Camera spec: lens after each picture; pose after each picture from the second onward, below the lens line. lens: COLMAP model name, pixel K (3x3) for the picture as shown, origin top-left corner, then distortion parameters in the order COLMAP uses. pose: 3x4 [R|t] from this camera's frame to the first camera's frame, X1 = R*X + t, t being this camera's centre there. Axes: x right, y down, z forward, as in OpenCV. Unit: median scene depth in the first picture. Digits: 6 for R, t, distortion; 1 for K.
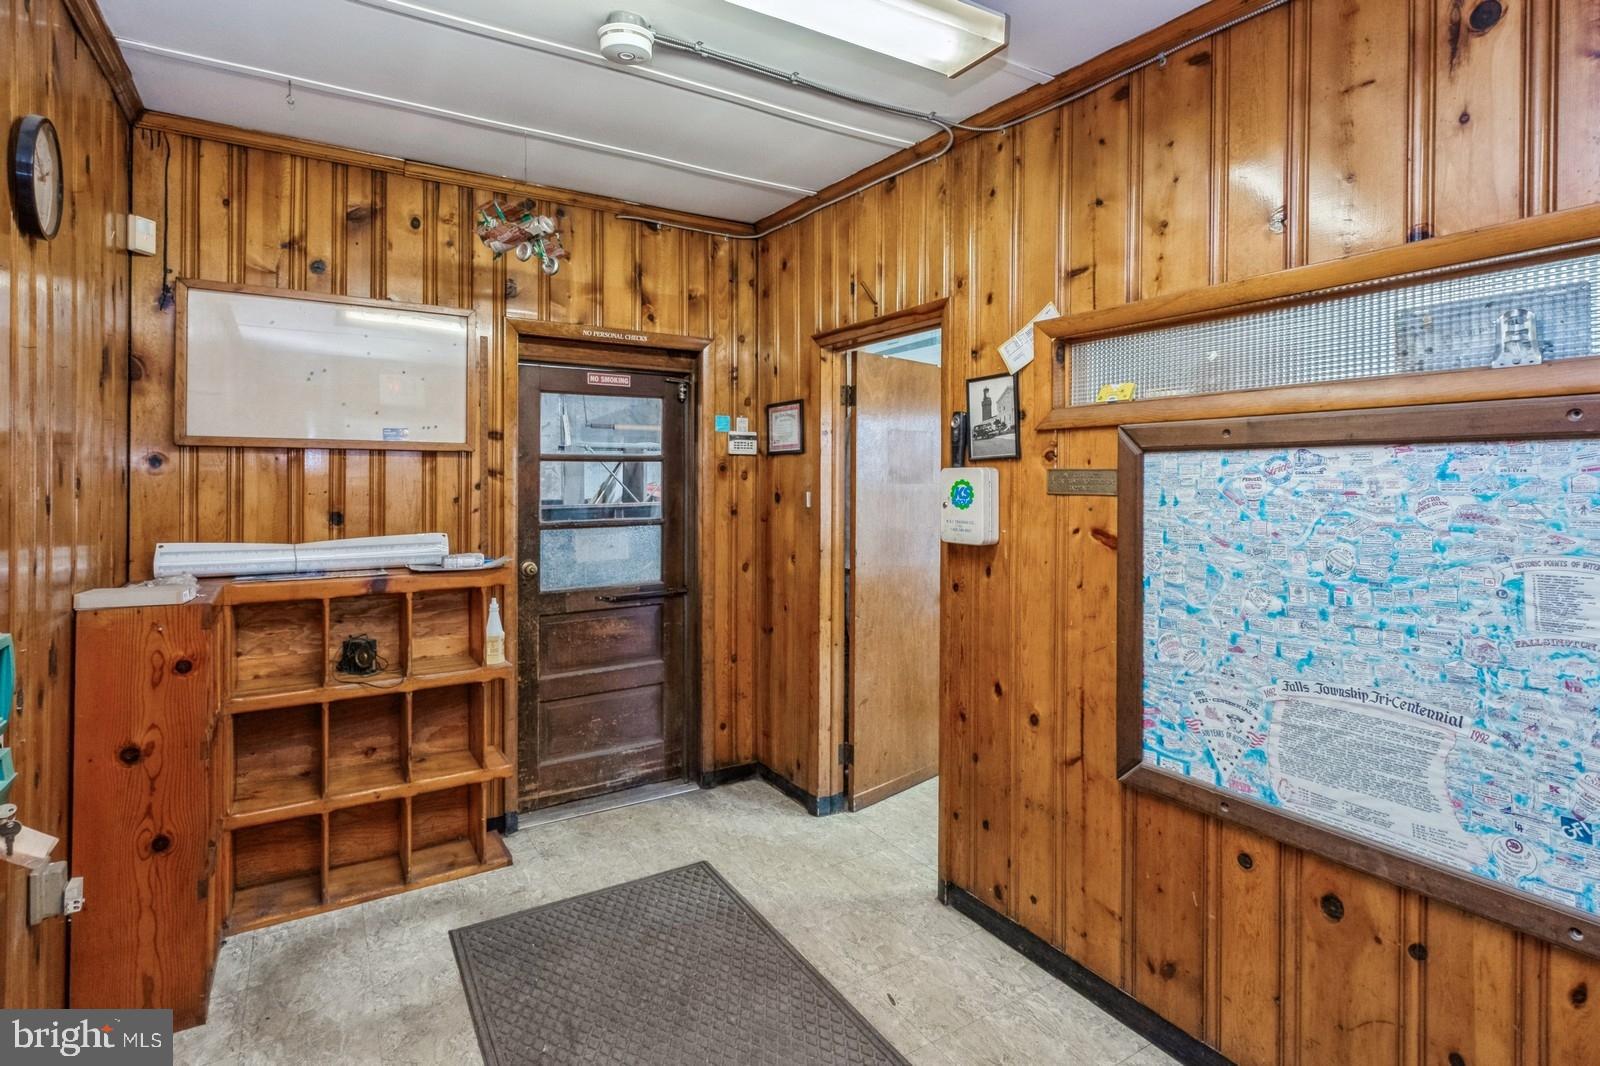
lens RADIAL K [[784.3, 0, 801.7], [0, 784.3, 474.8], [0, 0, 1]] dist [-0.001774, -0.000641]
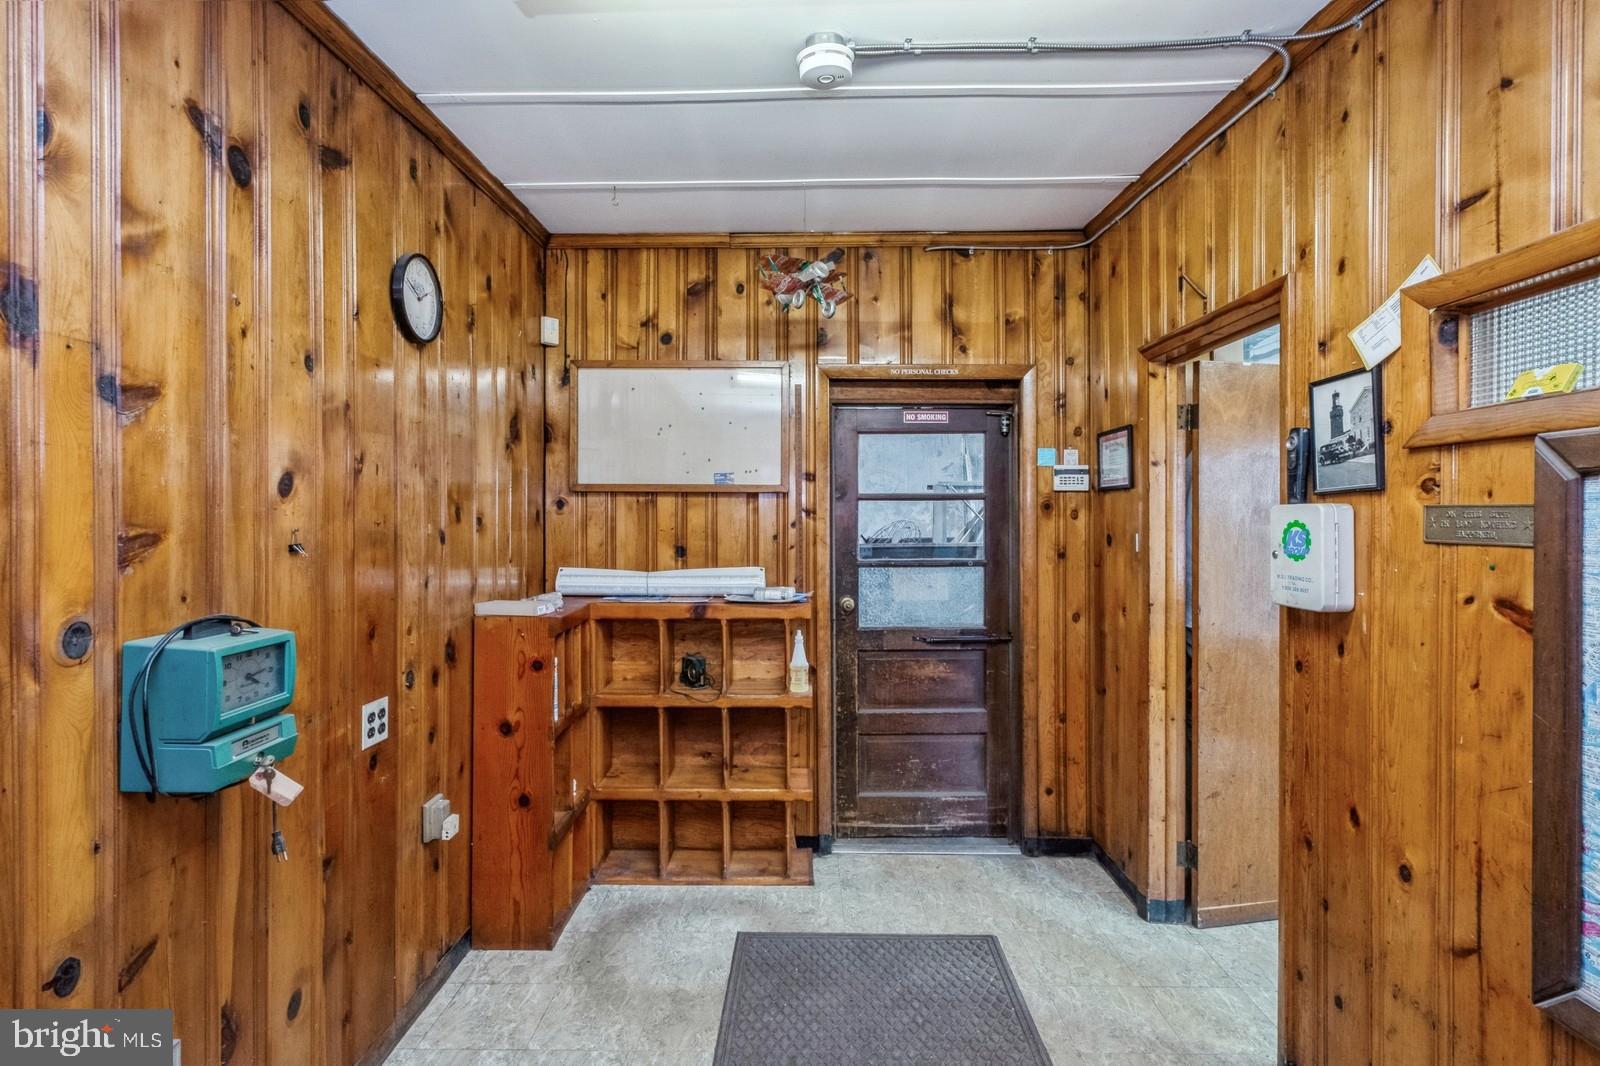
lens RADIAL K [[769.2, 0, 800.2], [0, 769.2, 515.9], [0, 0, 1]] dist [-0.000198, 0.000593]
pose [[0.842506, 0.000232, -0.538688, 0.177644], [0.001757, 0.999993, 0.003179, -0.001118], [0.538685, -0.003625, 0.842500, 0.128422]]
